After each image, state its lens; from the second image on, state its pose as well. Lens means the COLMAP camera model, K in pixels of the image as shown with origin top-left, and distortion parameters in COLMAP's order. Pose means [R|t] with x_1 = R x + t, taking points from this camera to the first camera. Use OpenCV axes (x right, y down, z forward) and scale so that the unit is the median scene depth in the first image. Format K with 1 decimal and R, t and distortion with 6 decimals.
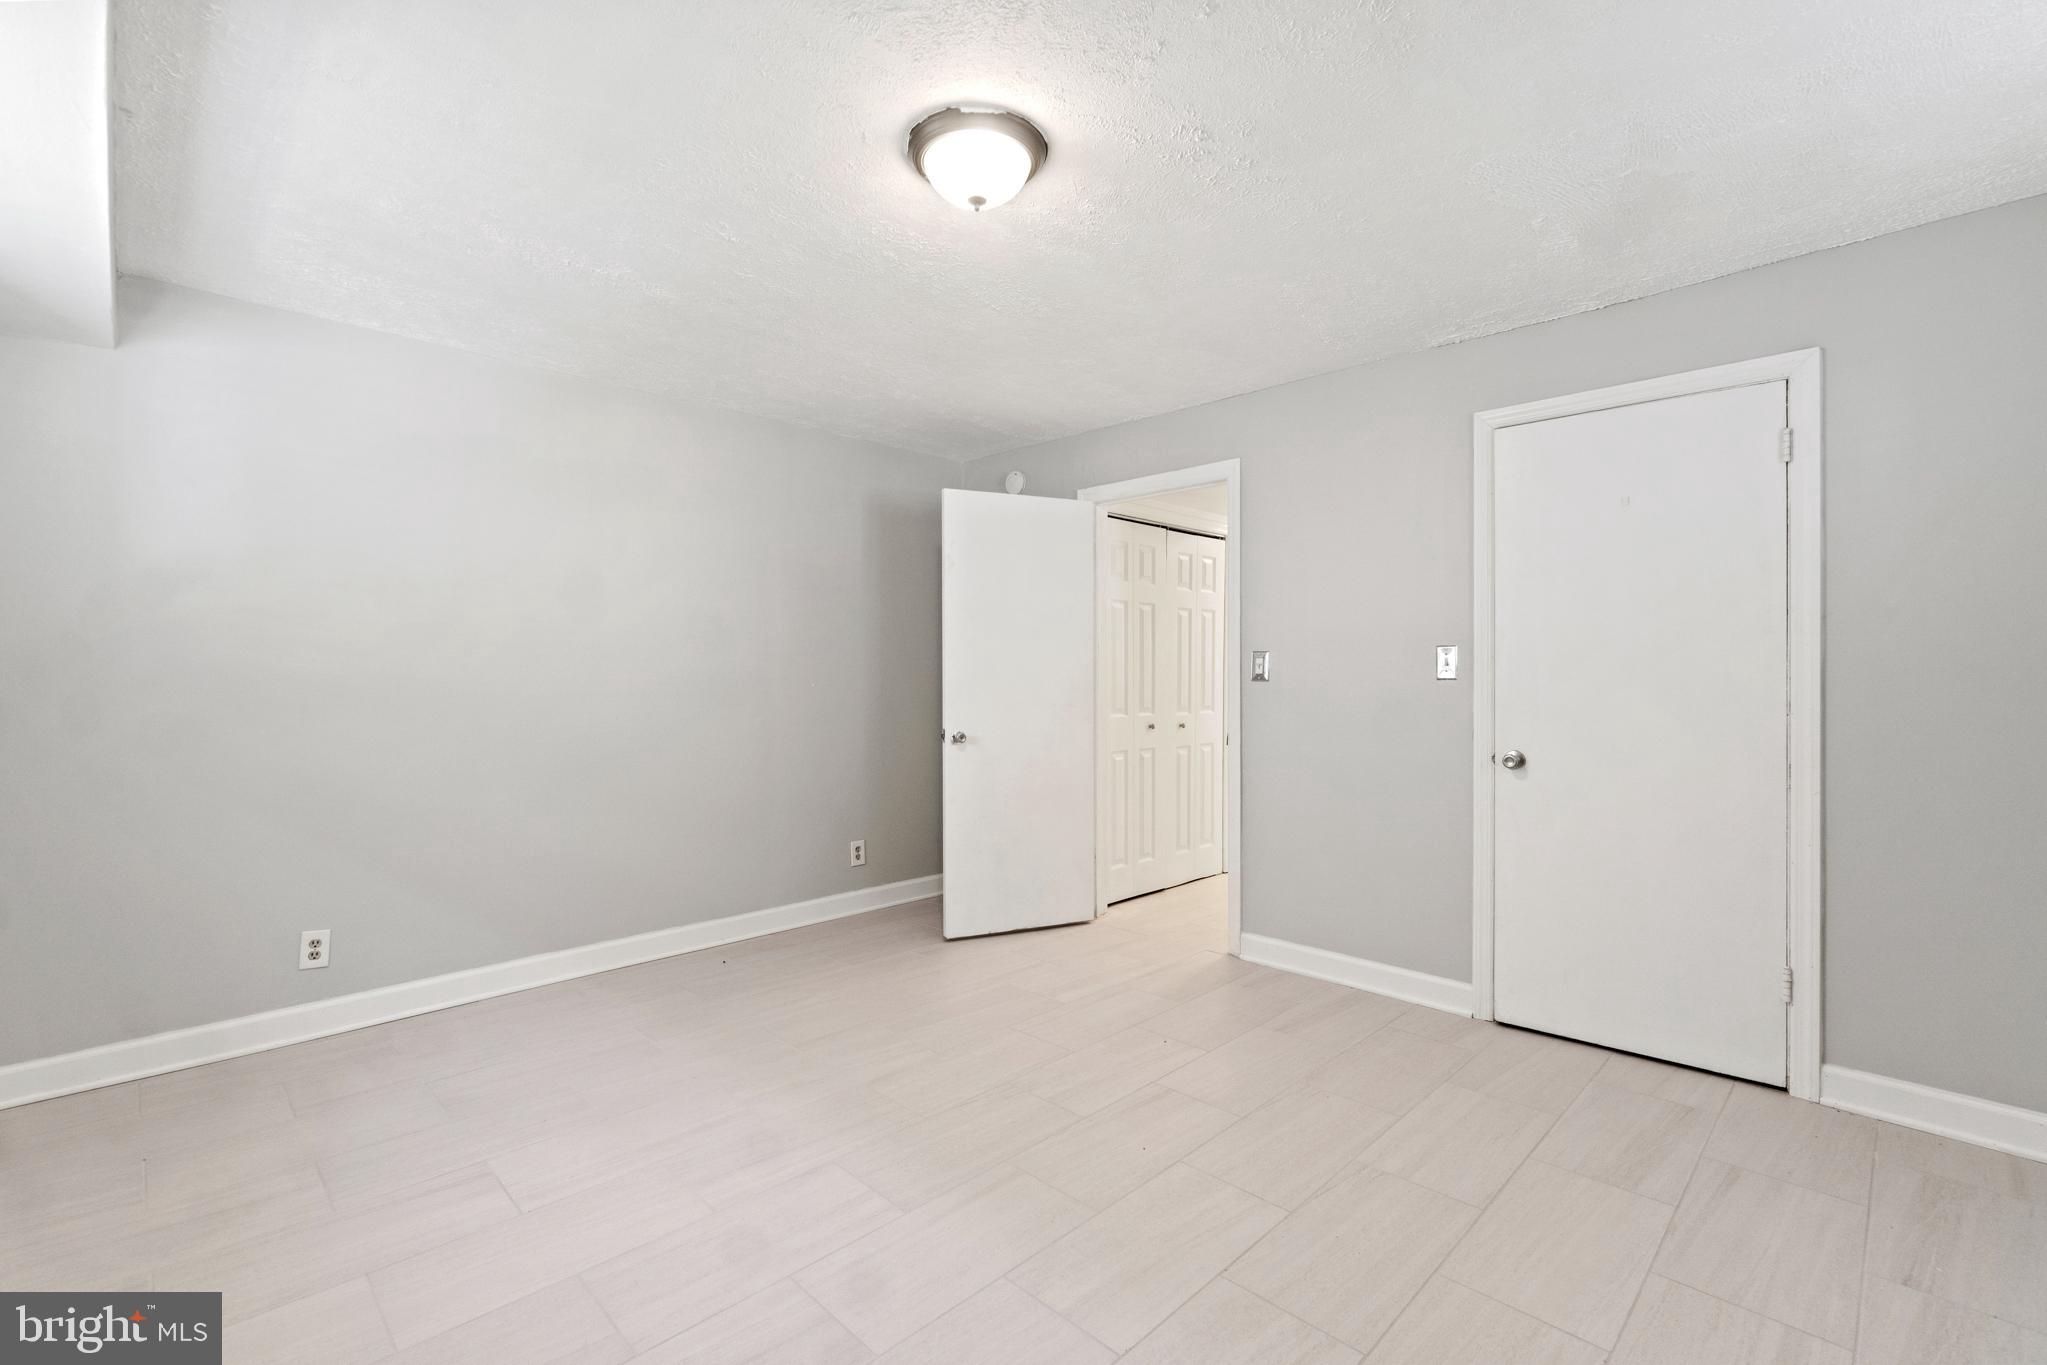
lens RADIAL K [[929.2, 0, 1004.5], [0, 929.2, 692.8], [0, 0, 1]] dist [-0.000301, 0.000764]
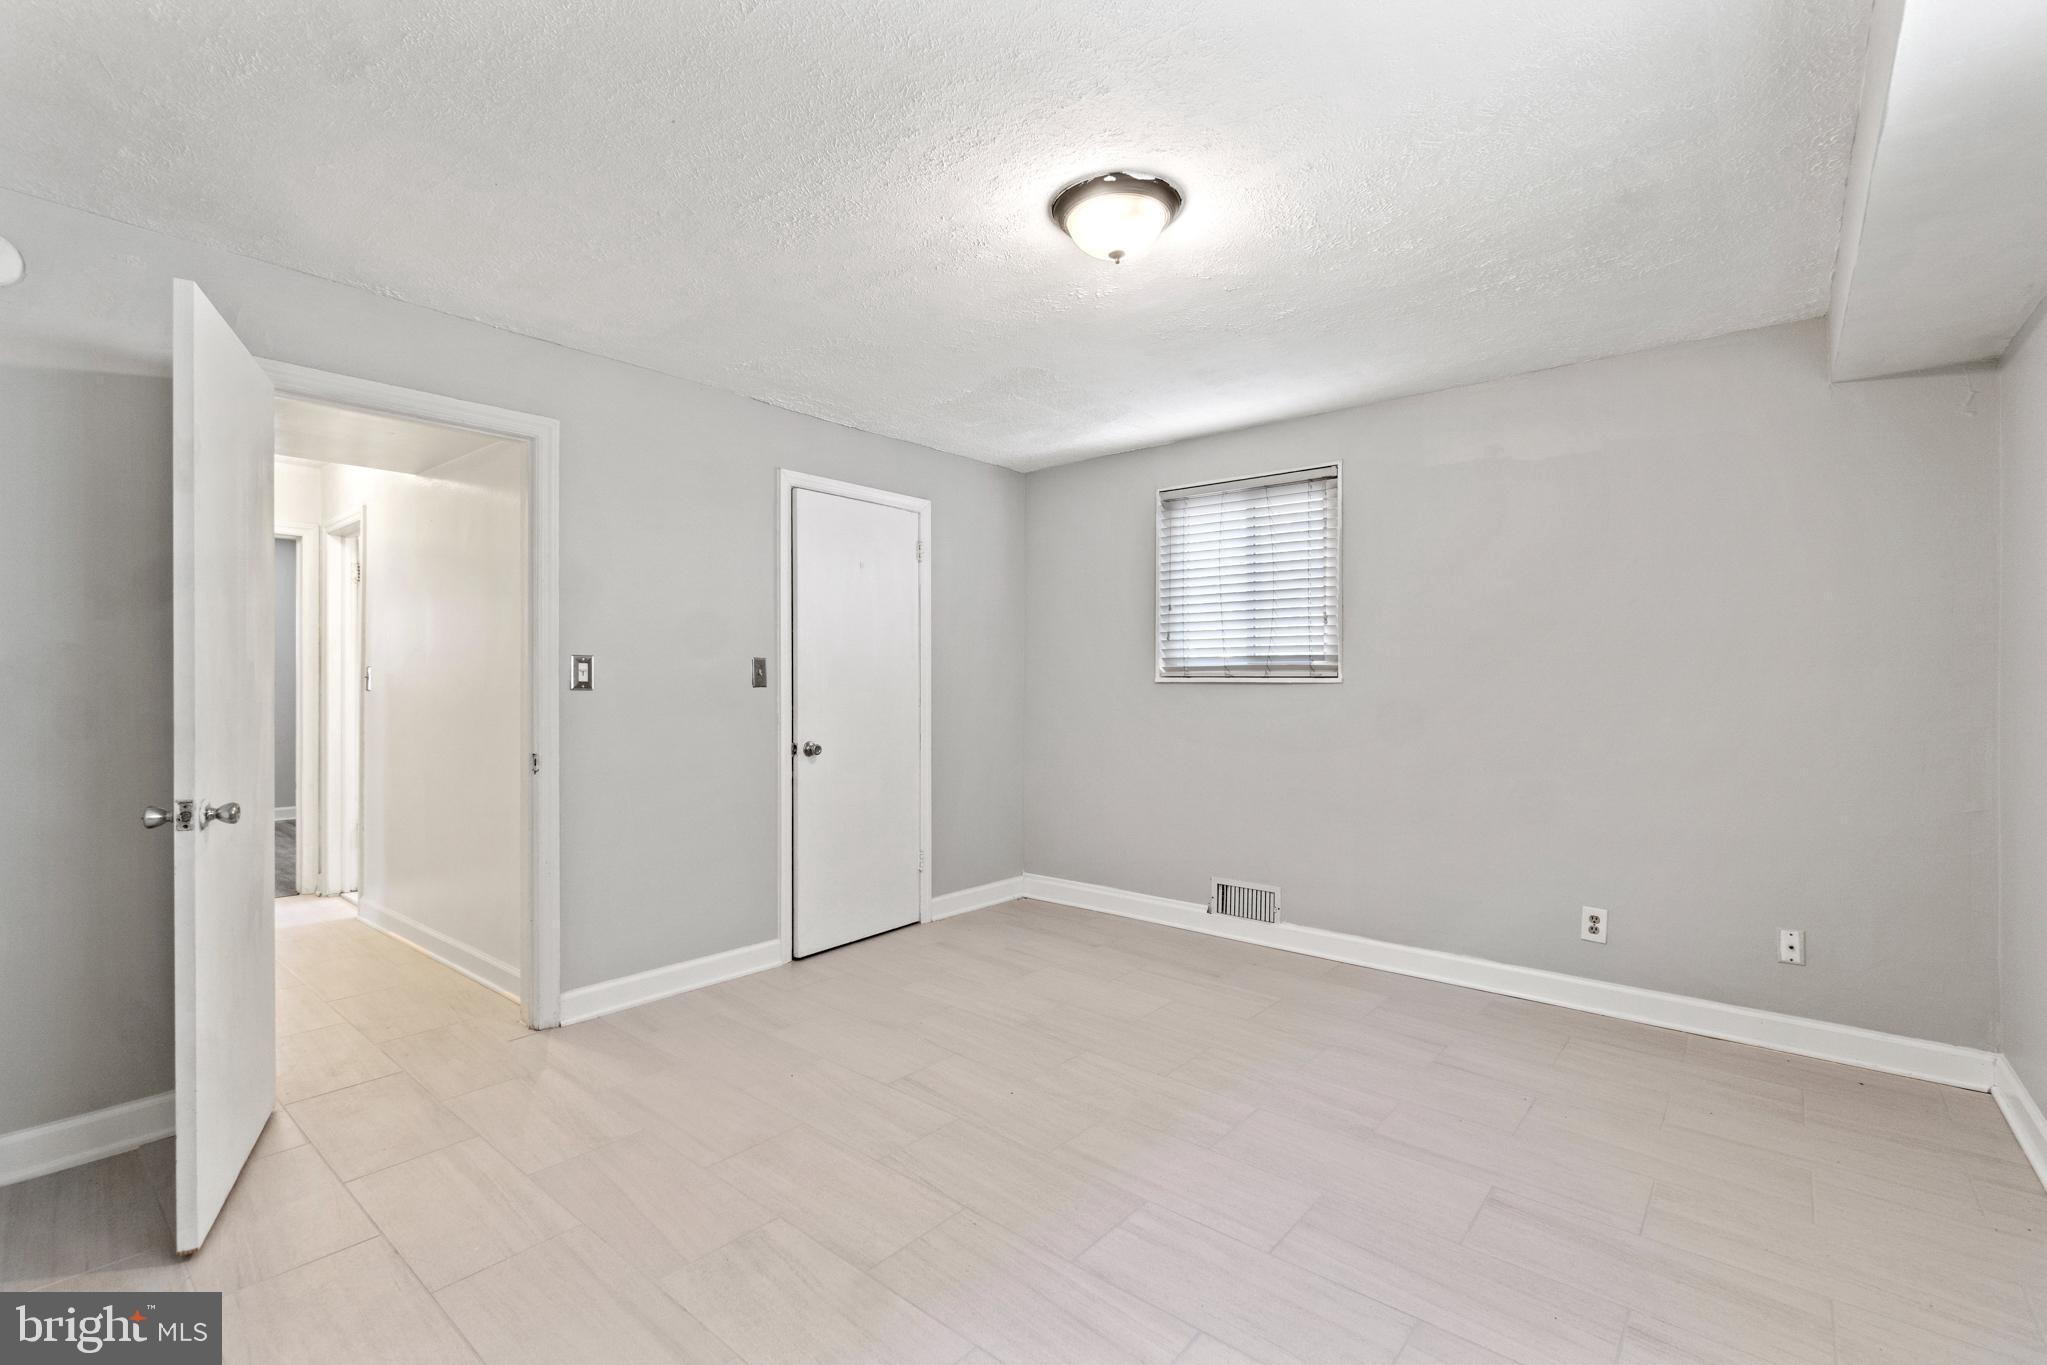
lens RADIAL K [[918.5, 0, 1023.5], [0, 918.5, 682.5], [0, 0, 1]] dist [0.000393, 0.000017]
pose [[-0.113010, 0.000209, 0.993594, -0.842114], [0.019452, 0.999809, 0.002002, -0.017665], [-0.993403, 0.019554, -0.112993, 0.945075]]
